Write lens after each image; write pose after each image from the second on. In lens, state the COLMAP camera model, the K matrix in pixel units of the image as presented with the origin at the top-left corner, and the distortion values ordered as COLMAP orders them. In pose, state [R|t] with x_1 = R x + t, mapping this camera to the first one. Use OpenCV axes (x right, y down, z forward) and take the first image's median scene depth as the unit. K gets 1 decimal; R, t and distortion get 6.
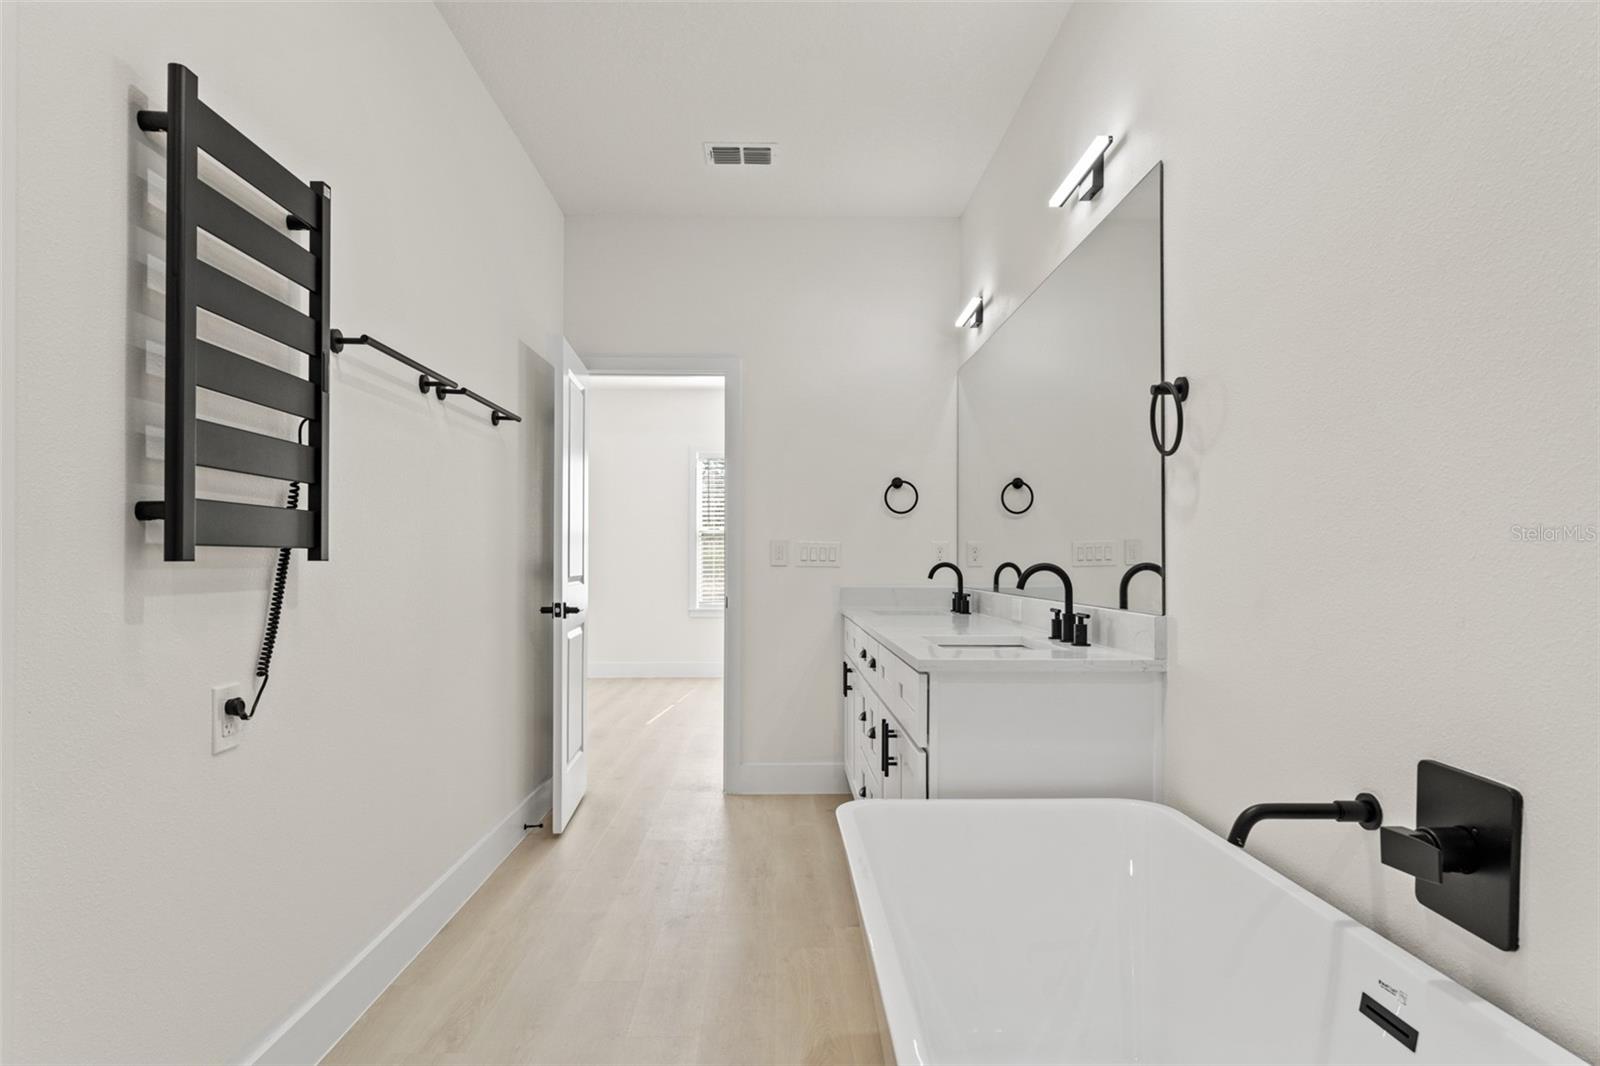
lens RADIAL K [[919.9, 0, 796.3], [0, 919.9, 546.3], [0, 0, 1]] dist [-0.005750, -0.002295]
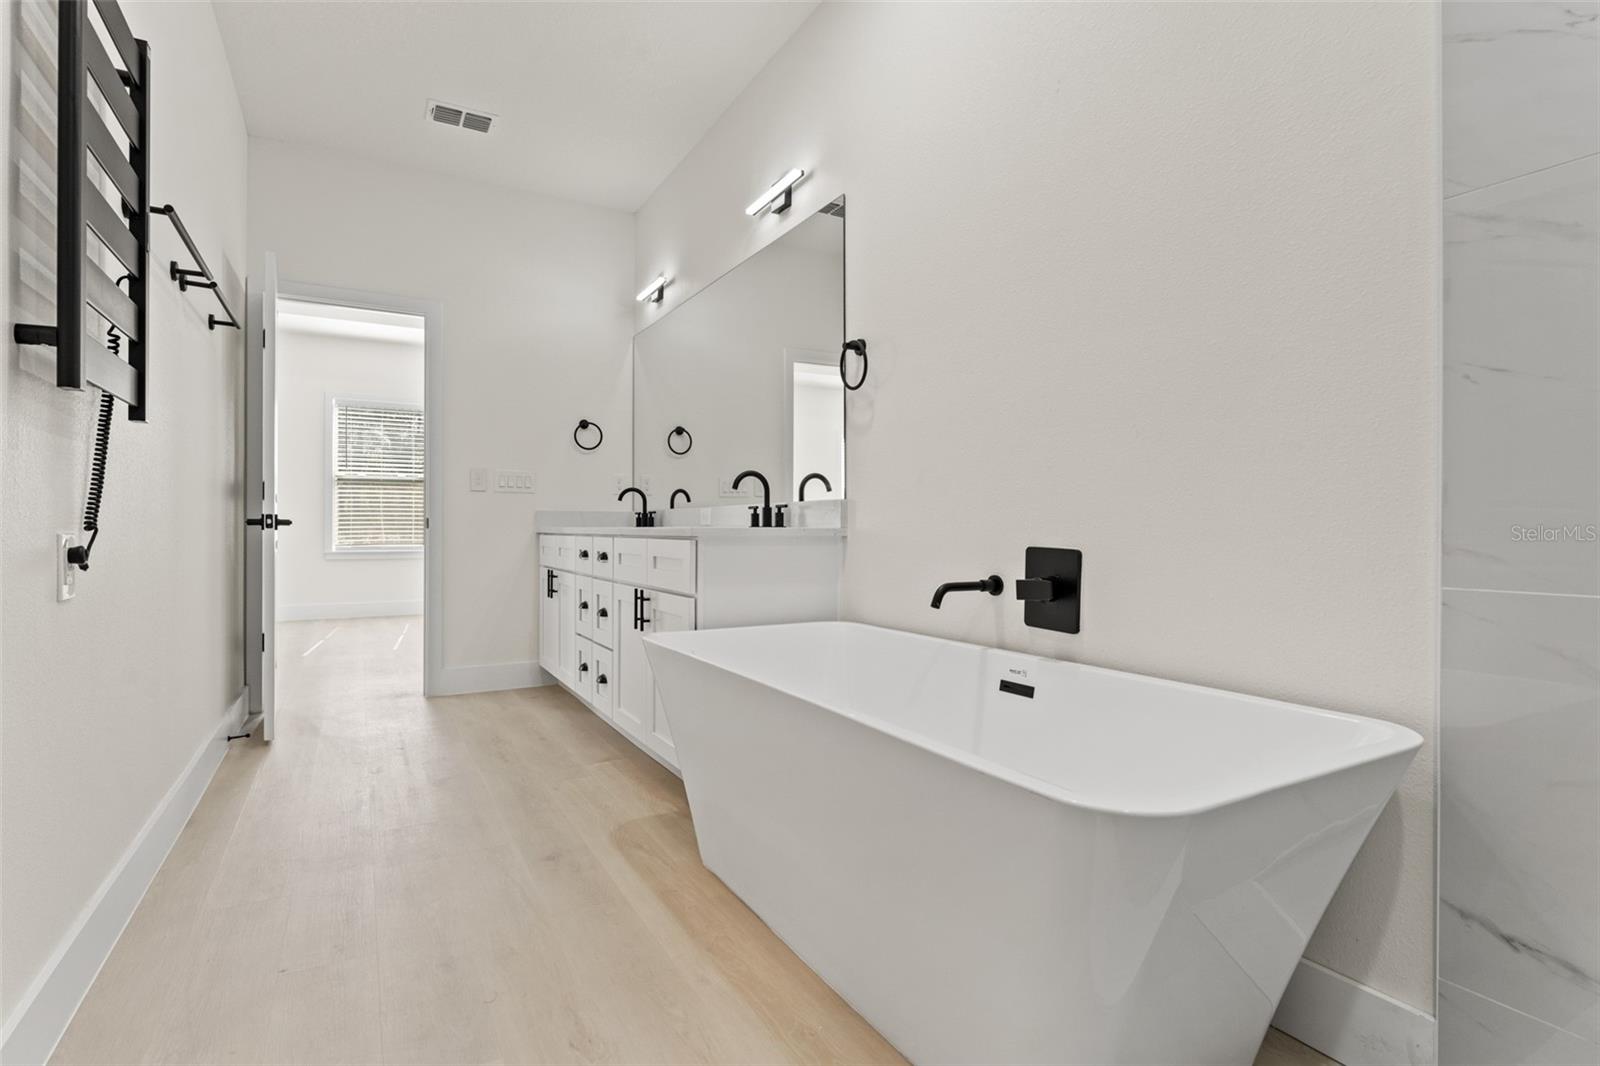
lens RADIAL K [[799.4, 0, 802.4], [0, 799.4, 527.8], [0, 0, 1]] dist [0.000754, -0.002869]
pose [[0.871464, 0.001508, 0.490458, -0.178682], [-0.004690, 0.999975, 0.005259, 0.068985], [-0.490438, -0.006884, 0.871449, -0.060870]]
